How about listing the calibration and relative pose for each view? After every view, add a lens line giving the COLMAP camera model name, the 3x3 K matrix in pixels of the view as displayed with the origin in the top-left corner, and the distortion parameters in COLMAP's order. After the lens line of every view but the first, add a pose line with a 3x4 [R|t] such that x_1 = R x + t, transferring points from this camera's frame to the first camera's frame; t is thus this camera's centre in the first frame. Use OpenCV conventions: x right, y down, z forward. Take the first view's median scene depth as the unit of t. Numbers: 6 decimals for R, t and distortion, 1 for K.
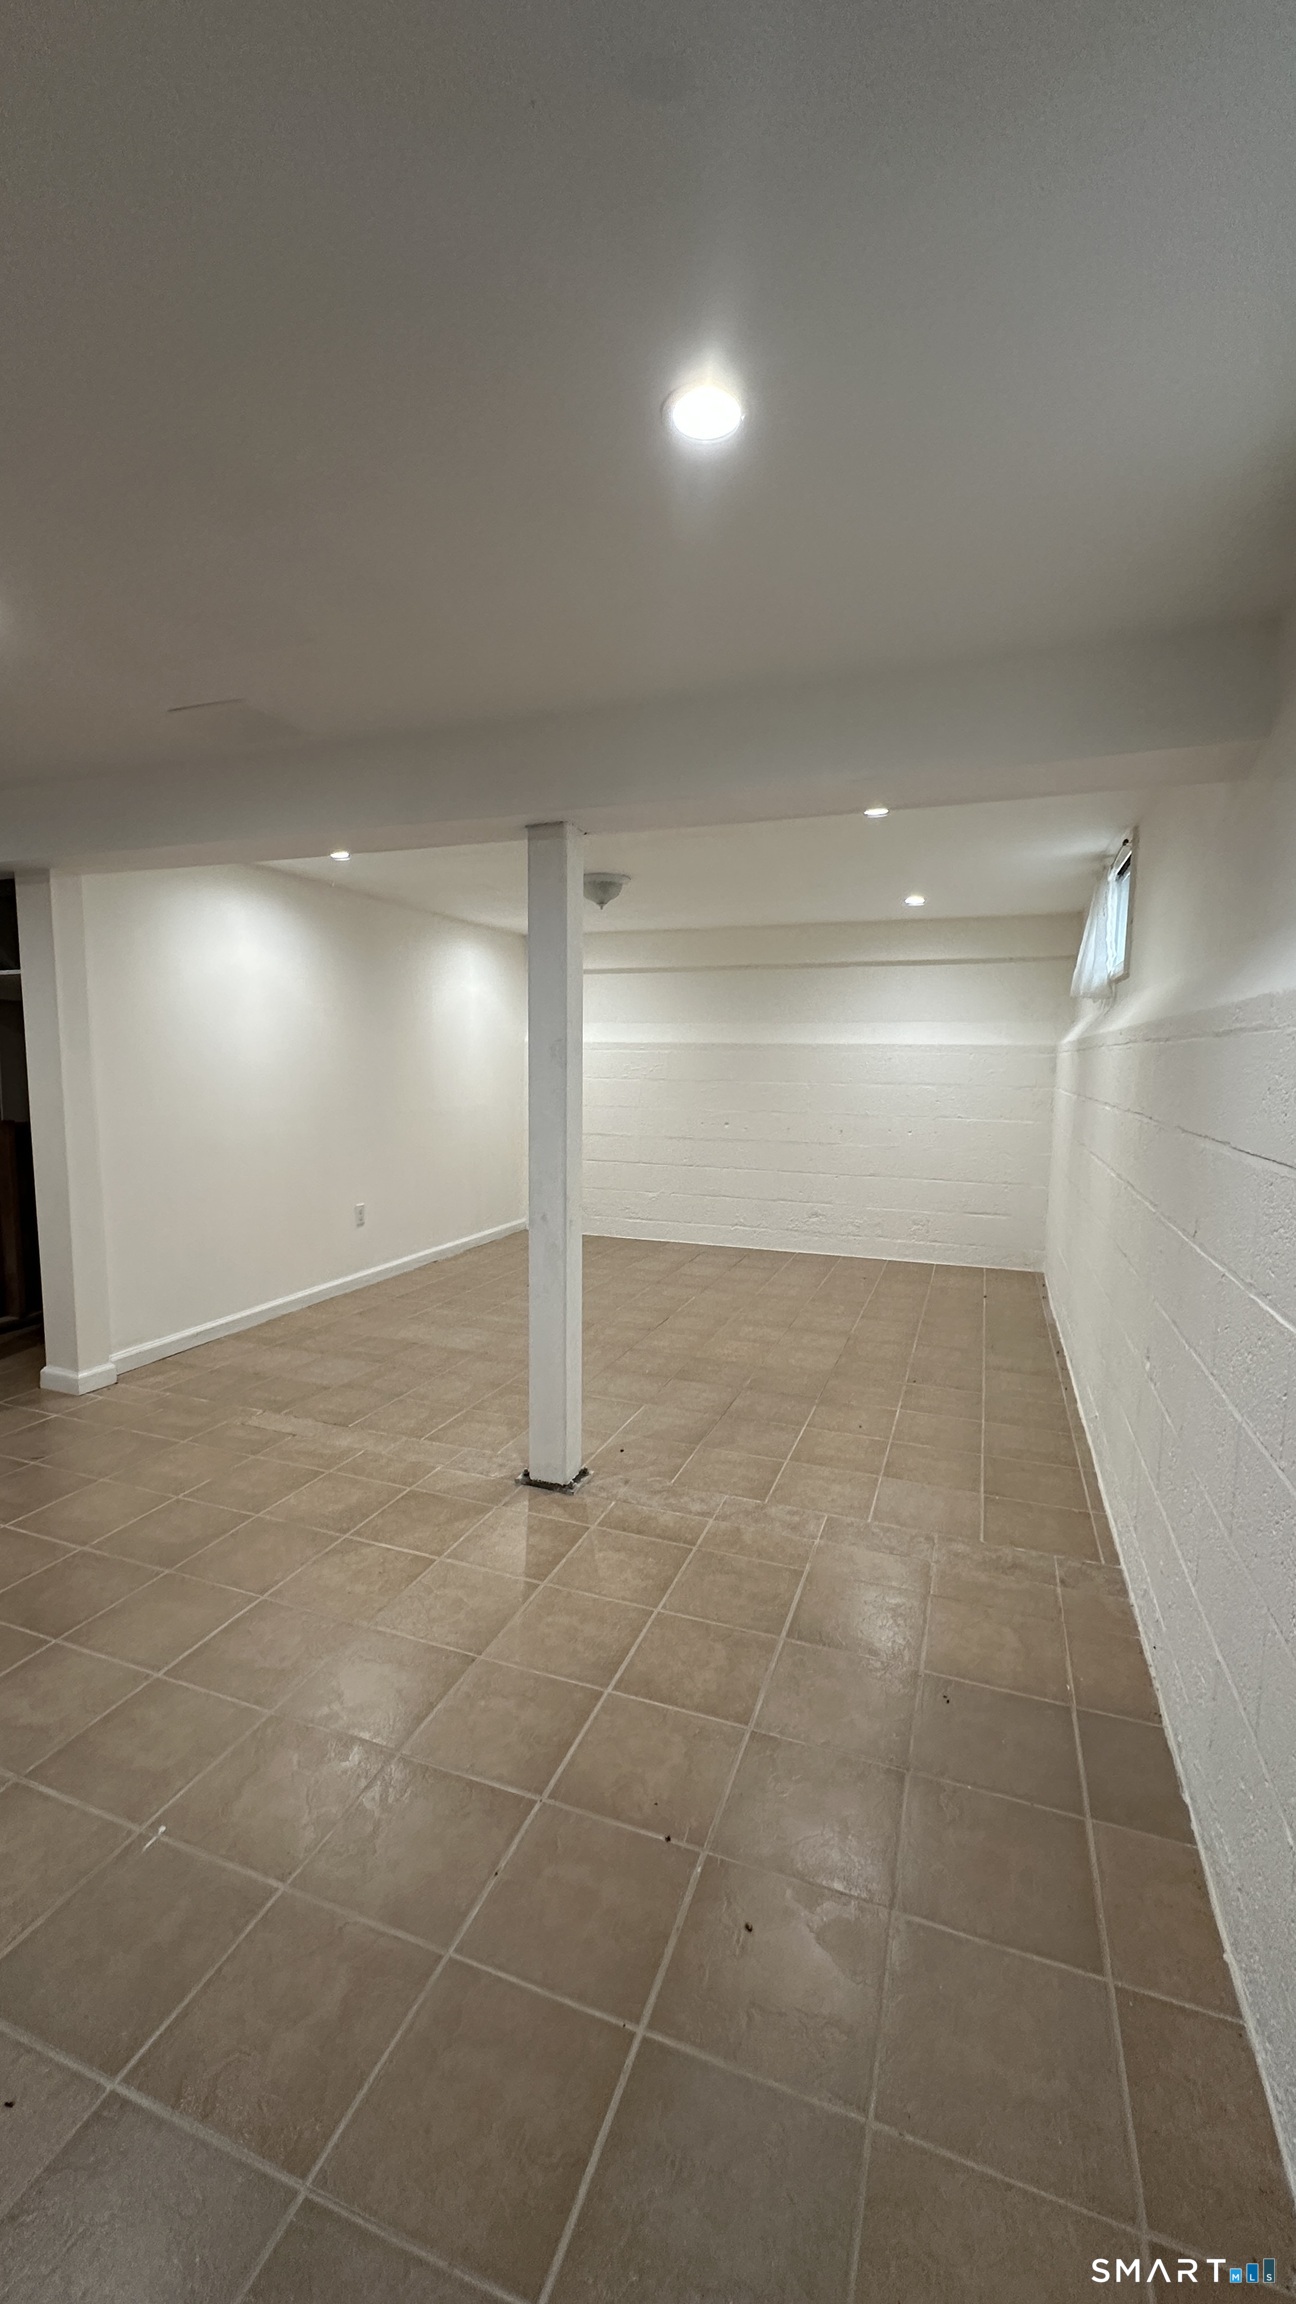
lens RADIAL K [[905.4, 0, 648.0], [0, 905.4, 1152.0], [0, 0, 1]] dist [-0.001494, -0.000057]
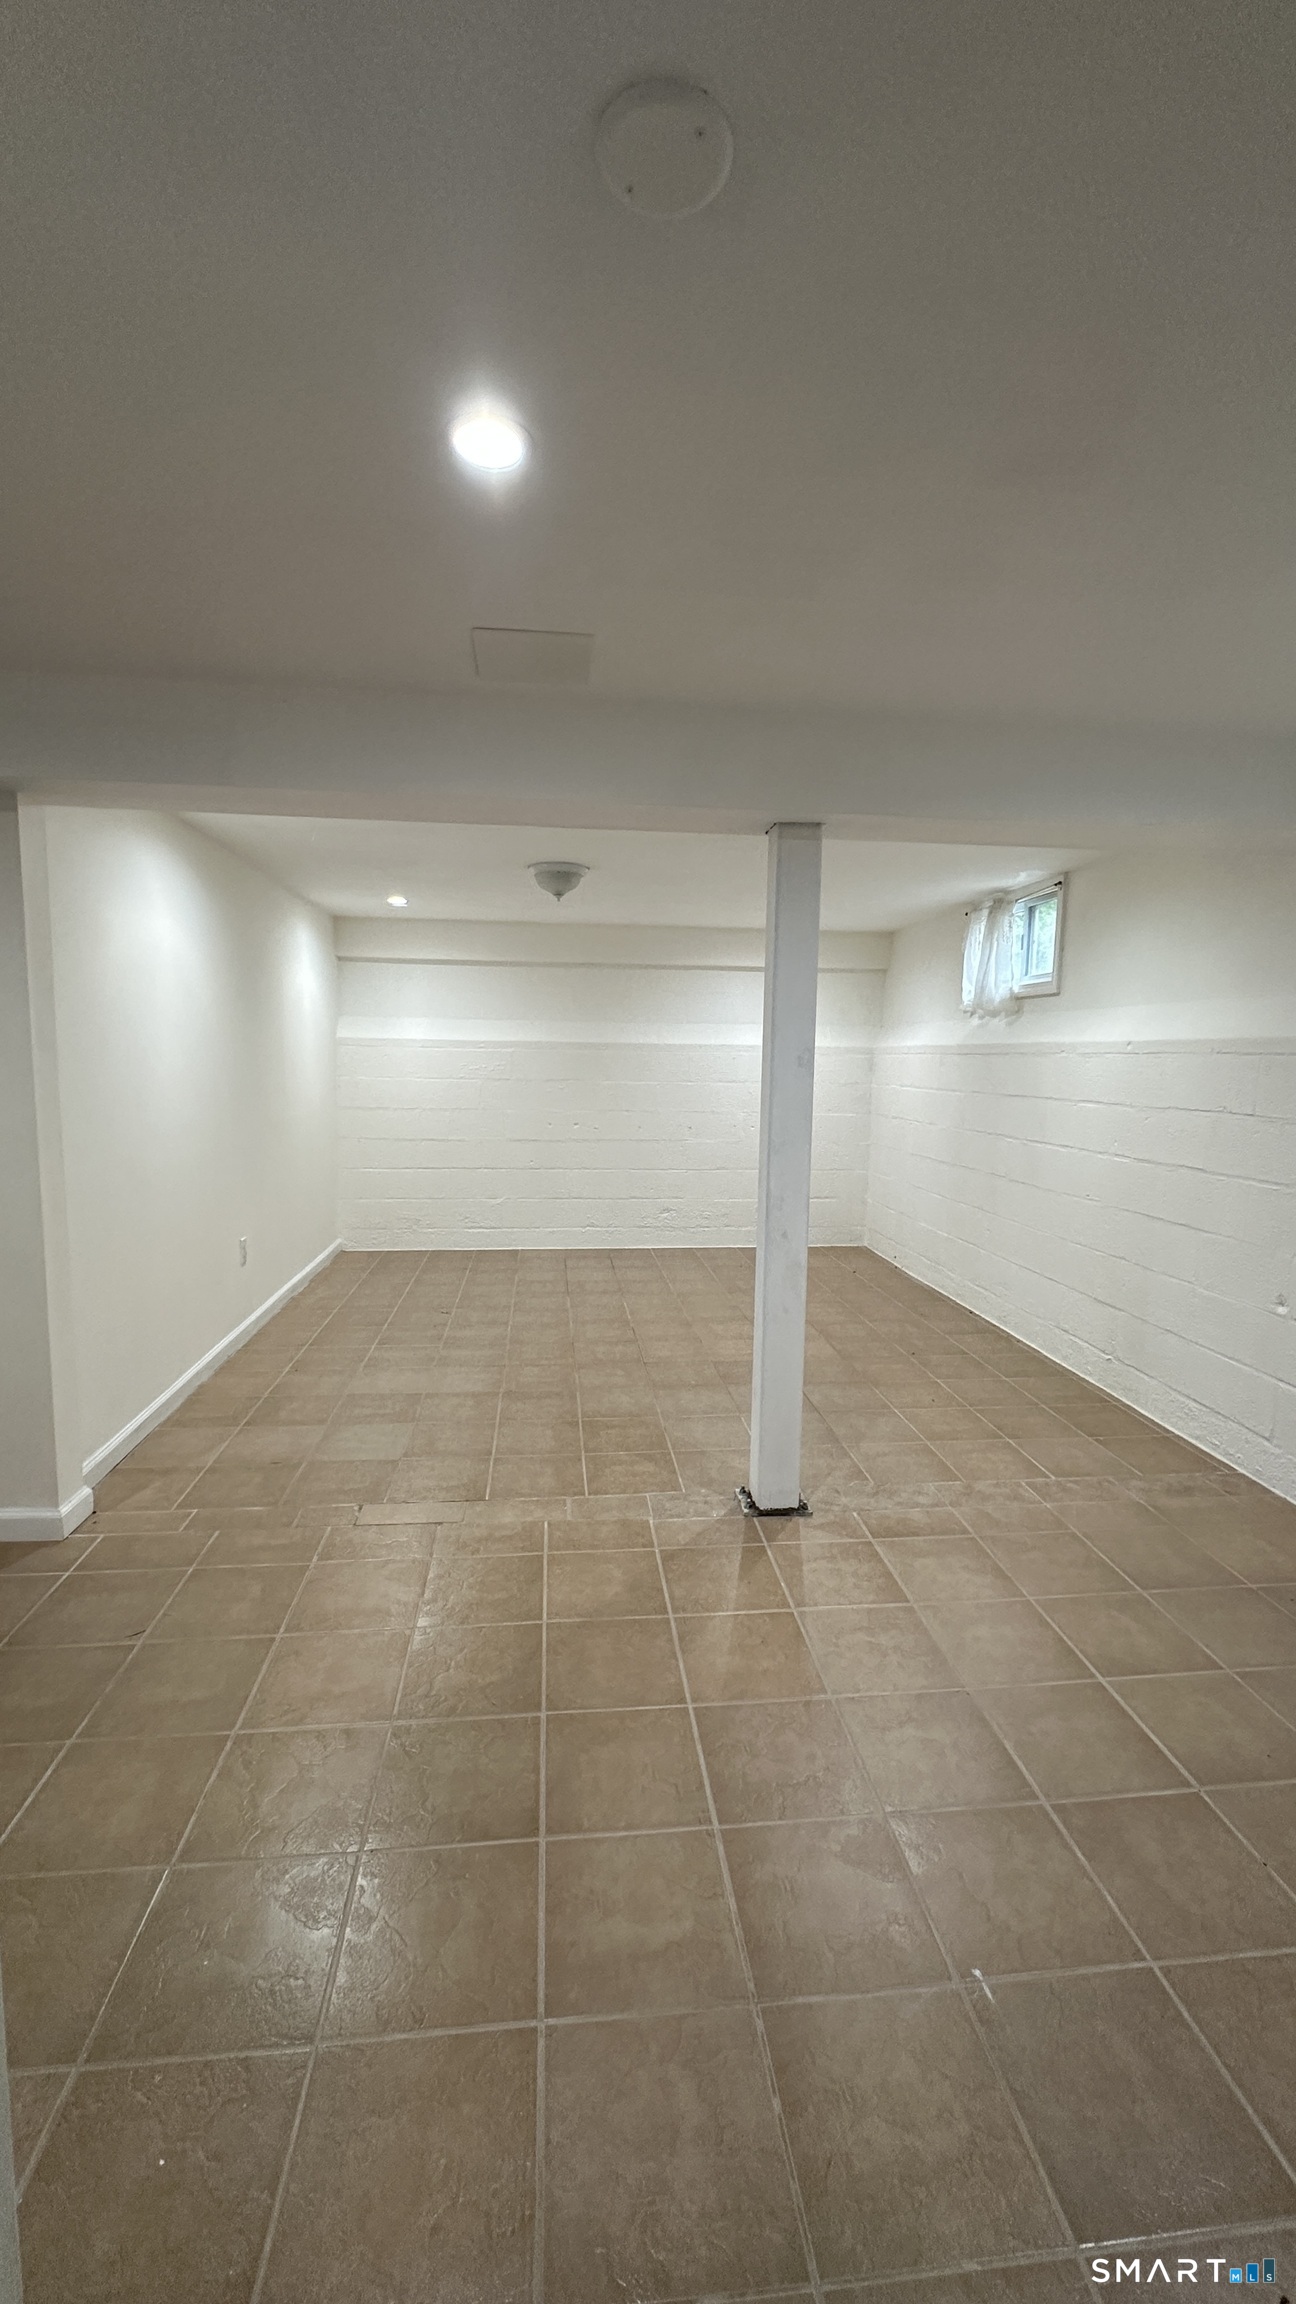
lens RADIAL K [[905.4, 0, 648.0], [0, 905.4, 1152.0], [0, 0, 1]] dist [-0.001494, -0.000057]
pose [[0.897282, -0.044803, 0.439179, -0.512807], [0.040985, 0.998994, 0.018178, -0.029382], [-0.439552, 0.001689, 0.898216, 0.157566]]
